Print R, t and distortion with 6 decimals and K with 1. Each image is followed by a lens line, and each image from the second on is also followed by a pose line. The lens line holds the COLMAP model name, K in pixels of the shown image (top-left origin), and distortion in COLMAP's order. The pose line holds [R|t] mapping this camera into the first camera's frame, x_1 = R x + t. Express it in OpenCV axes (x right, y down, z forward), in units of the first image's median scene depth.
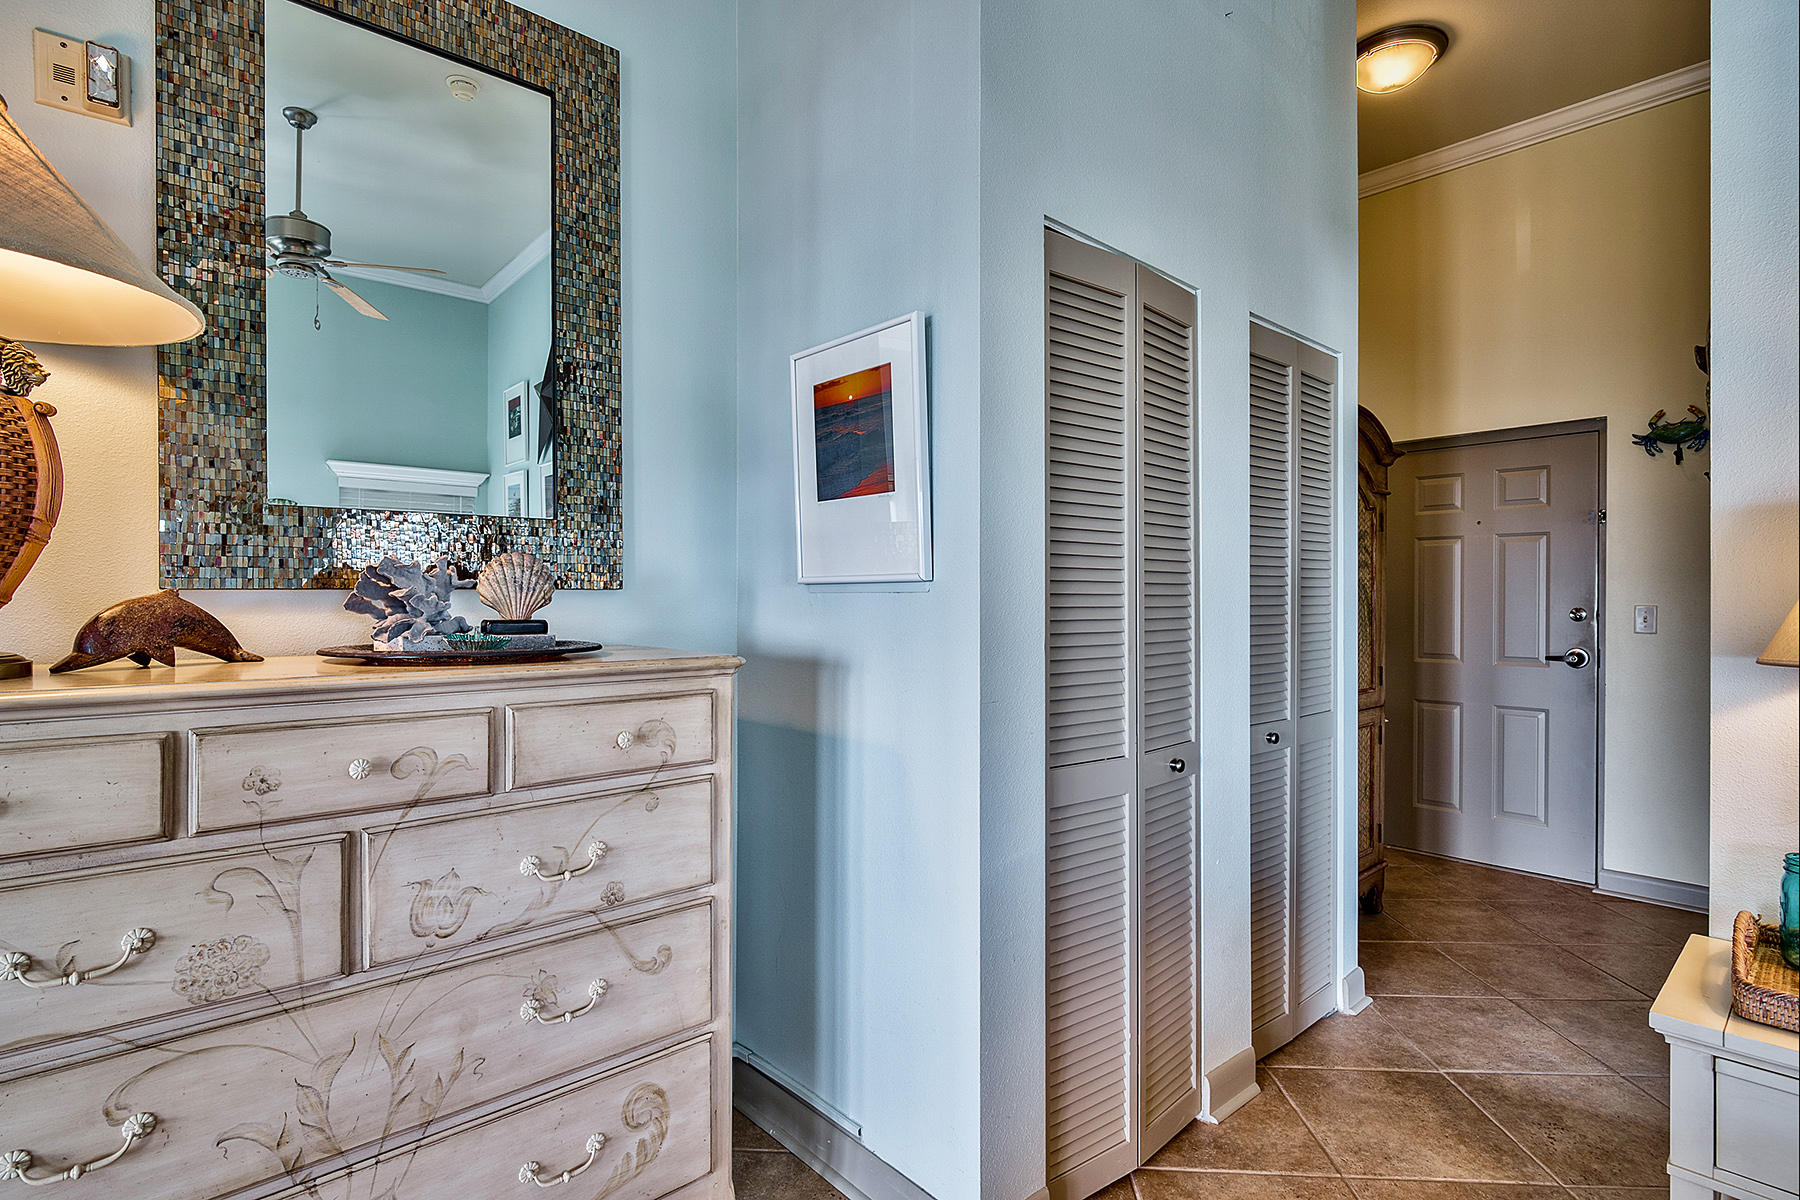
lens RADIAL K [[885.6, 0, 900.0], [0, 885.6, 600.0], [0, 0, 1]] dist [-0.027357, 0.000026]
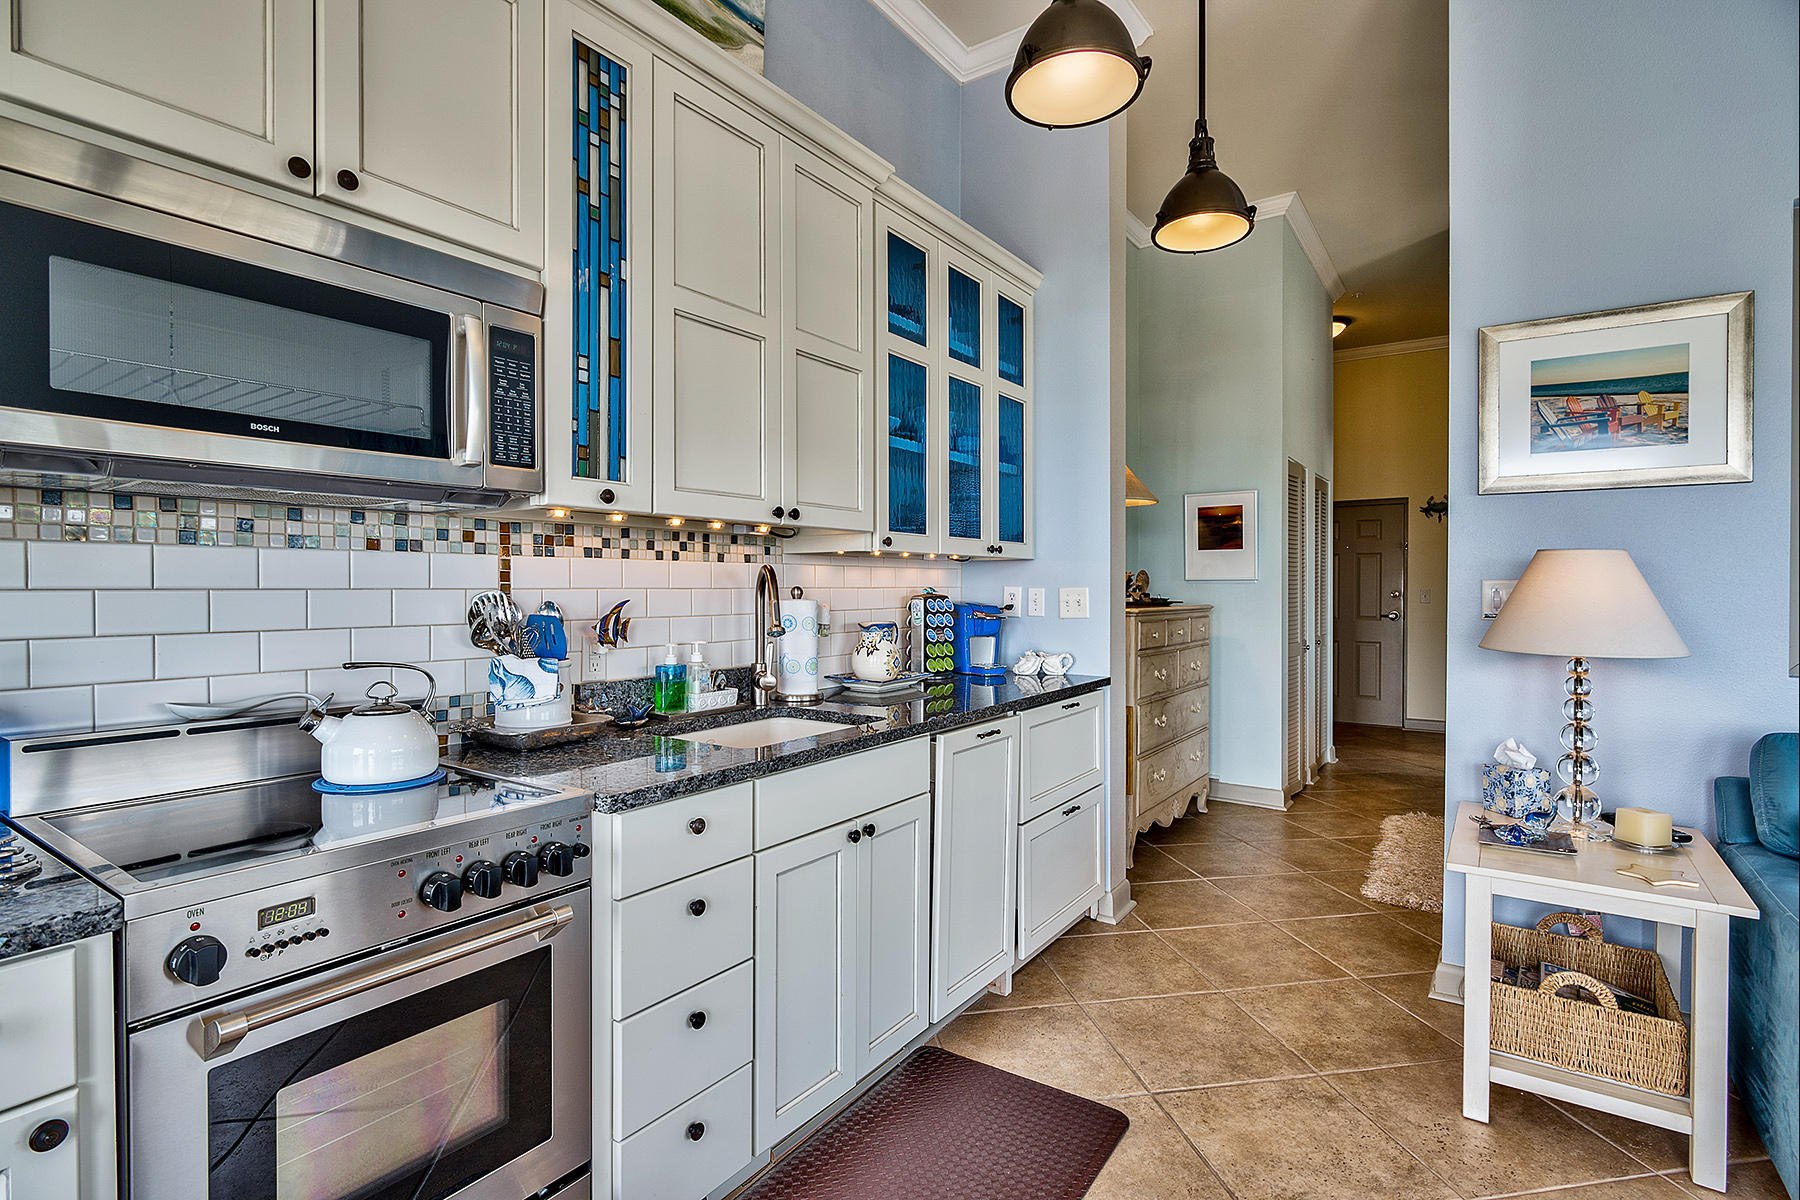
lens RADIAL K [[876.8, 0, 903.9], [0, 876.8, 591.8], [0, 0, 1]] dist [-0.004980, -0.000934]
pose [[0.972821, 0.000013, 0.231560, -2.446773], [-0.000863, 0.999993, 0.003572, 0.015376], [-0.231558, -0.003675, 0.972814, -2.184607]]
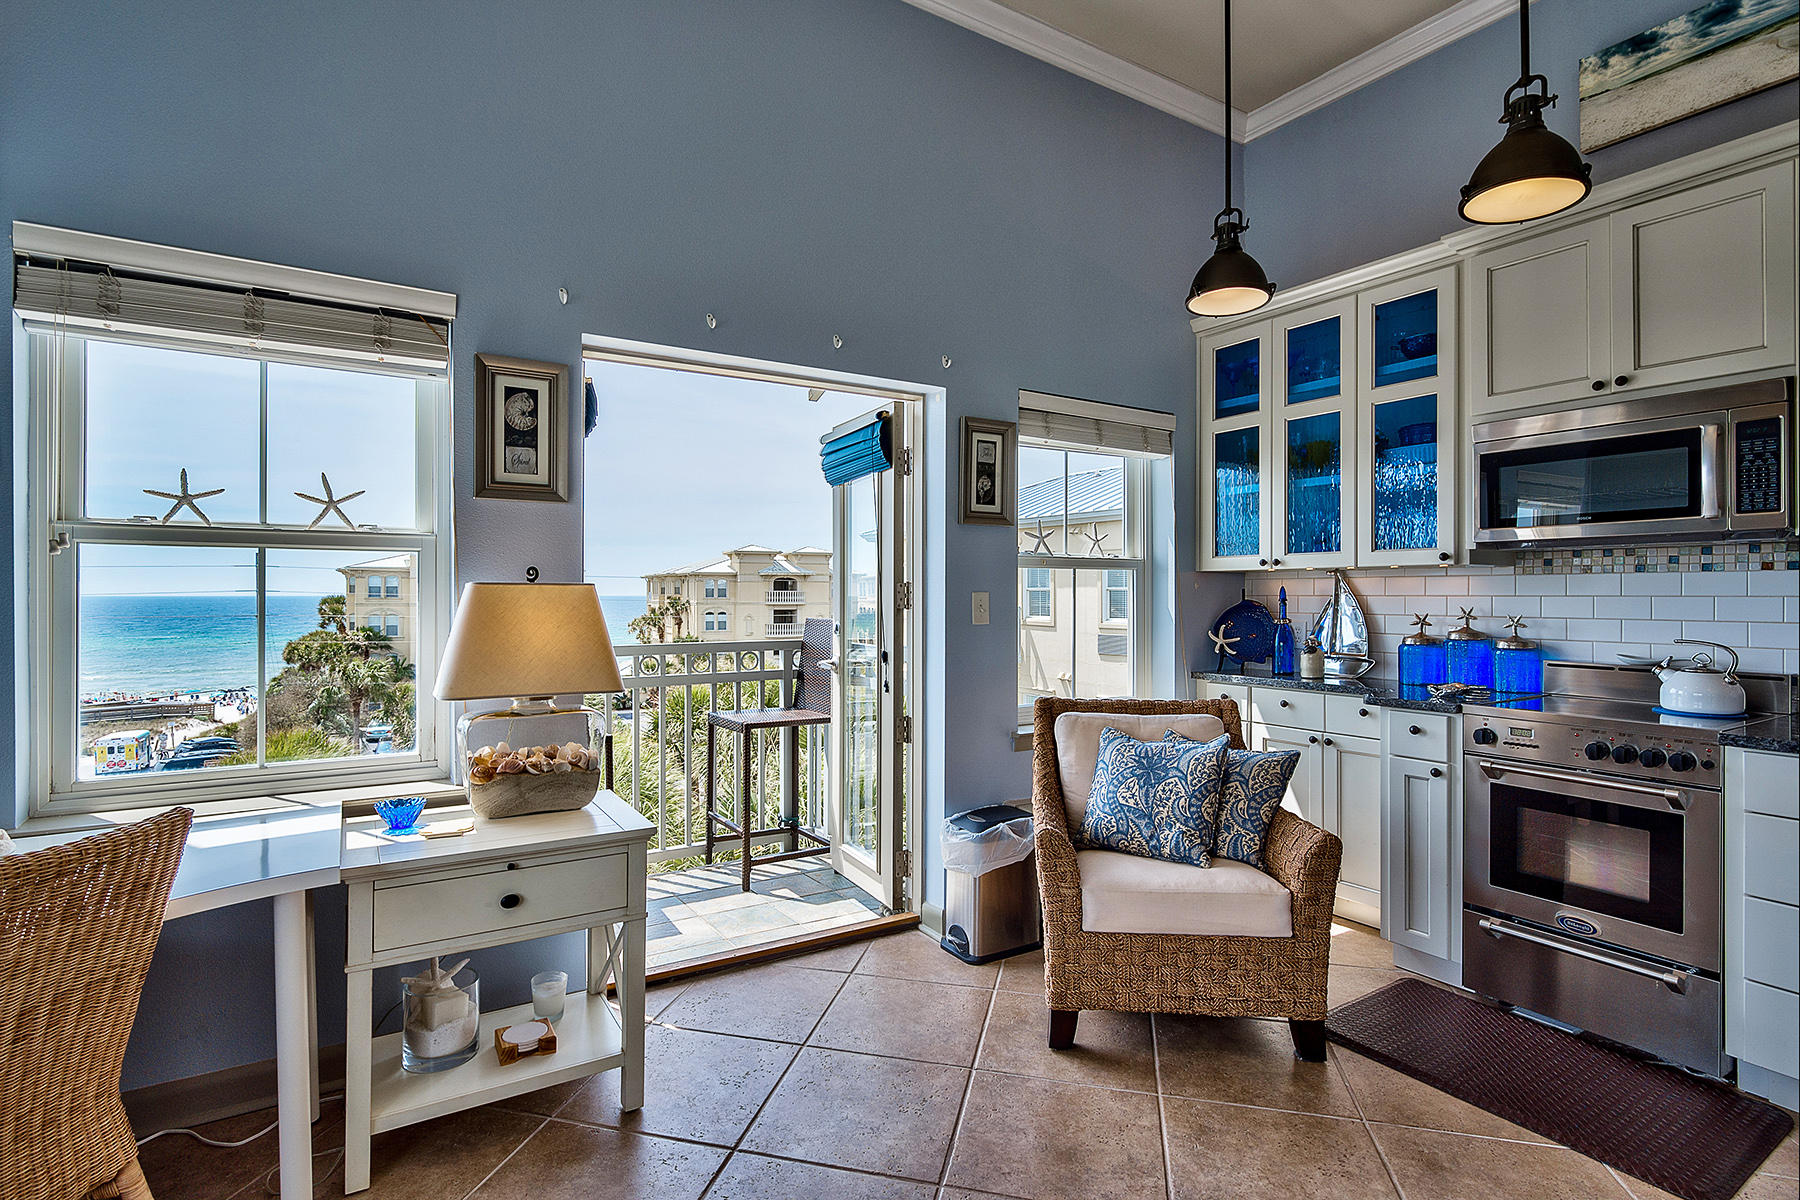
lens RADIAL K [[855.1, 0, 879.6], [0, 855.1, 592.8], [0, 0, 1]] dist [-0.002115, -0.000102]
pose [[-0.199499, 0.000329, -0.979898, -0.554922], [-0.000770, 1.000000, 0.000493, 0.009098], [0.979898, 0.000852, -0.199498, -2.278413]]
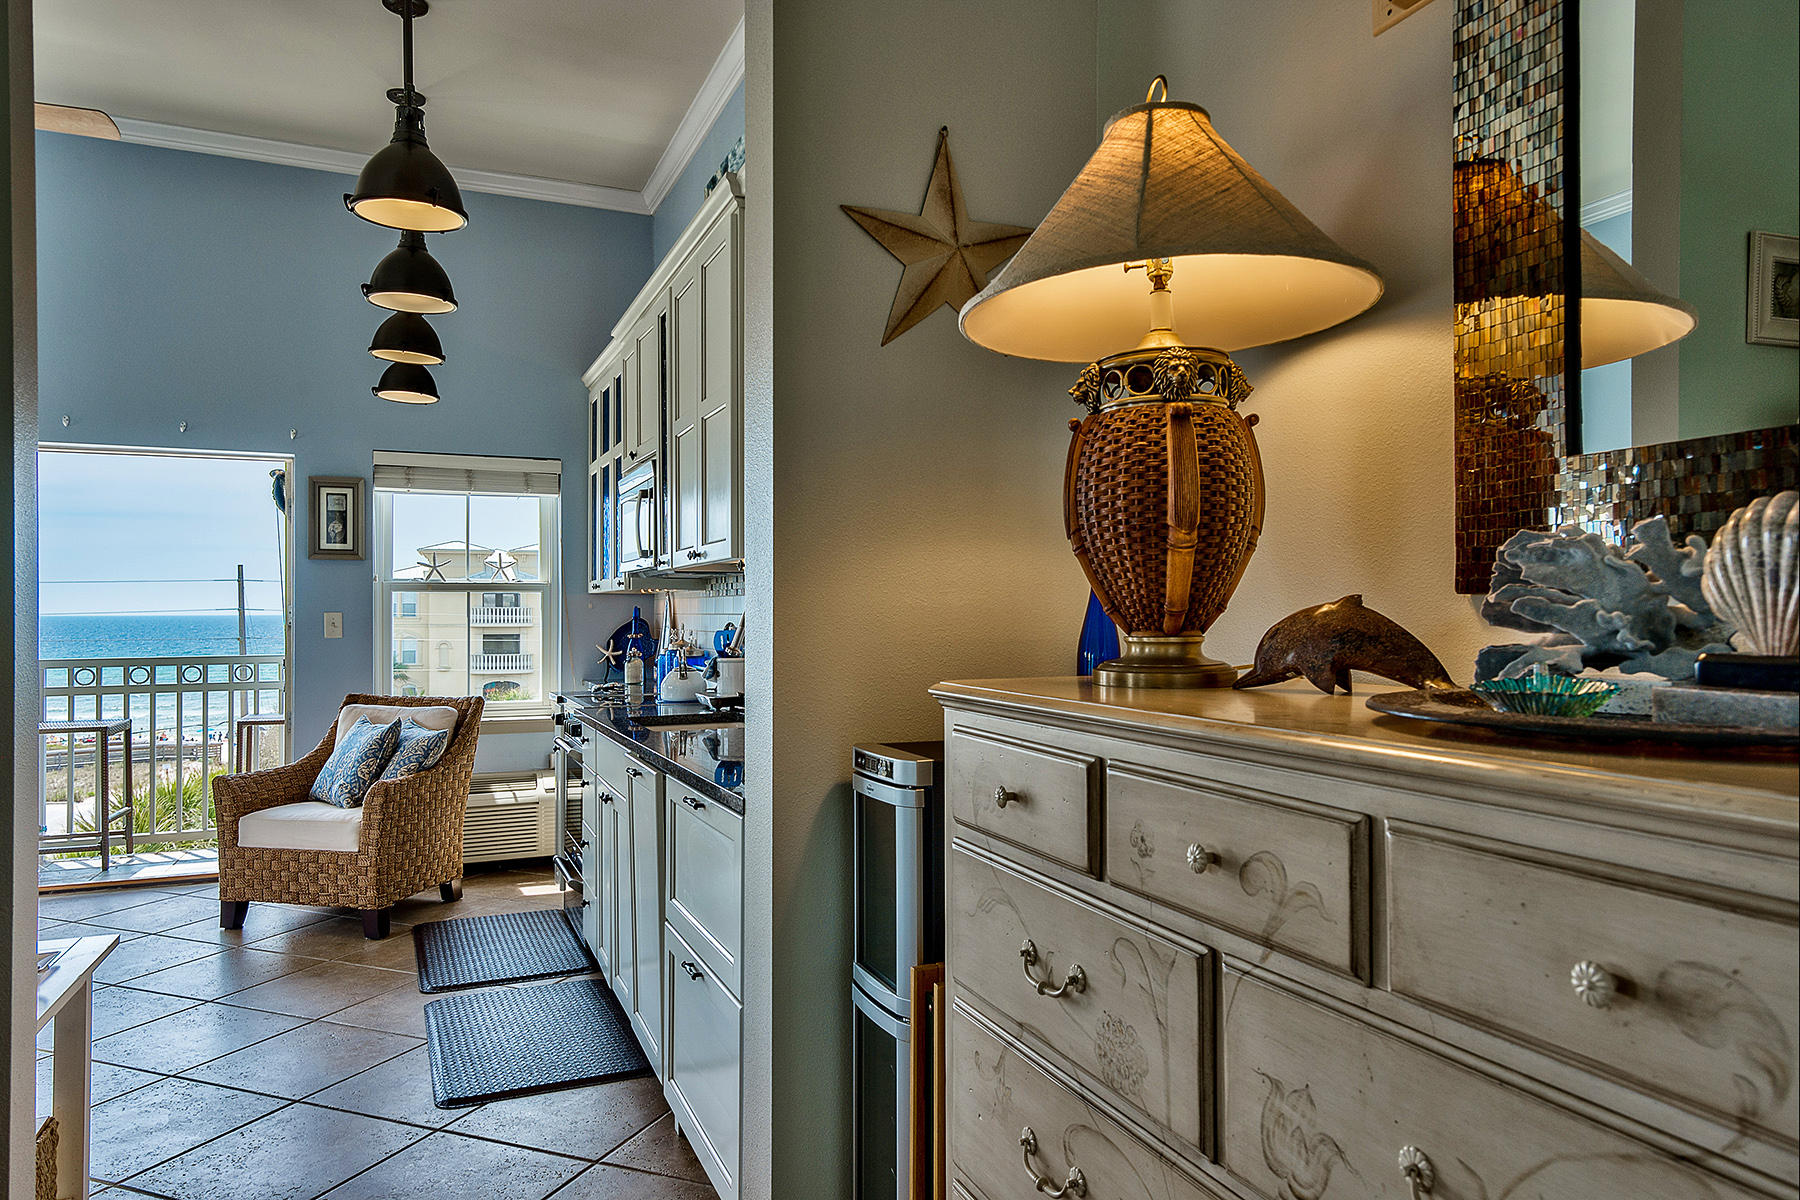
lens RADIAL K [[1127.8, 0, 862.5], [0, 1127.8, 599.5], [0, 0, 1]] dist [0.021283, -0.000552]
pose [[-0.340638, -0.006583, -0.940171, 0.255920], [0.002760, 0.999964, -0.008002, -0.001084], [0.940190, -0.005321, -0.340608, 0.907294]]
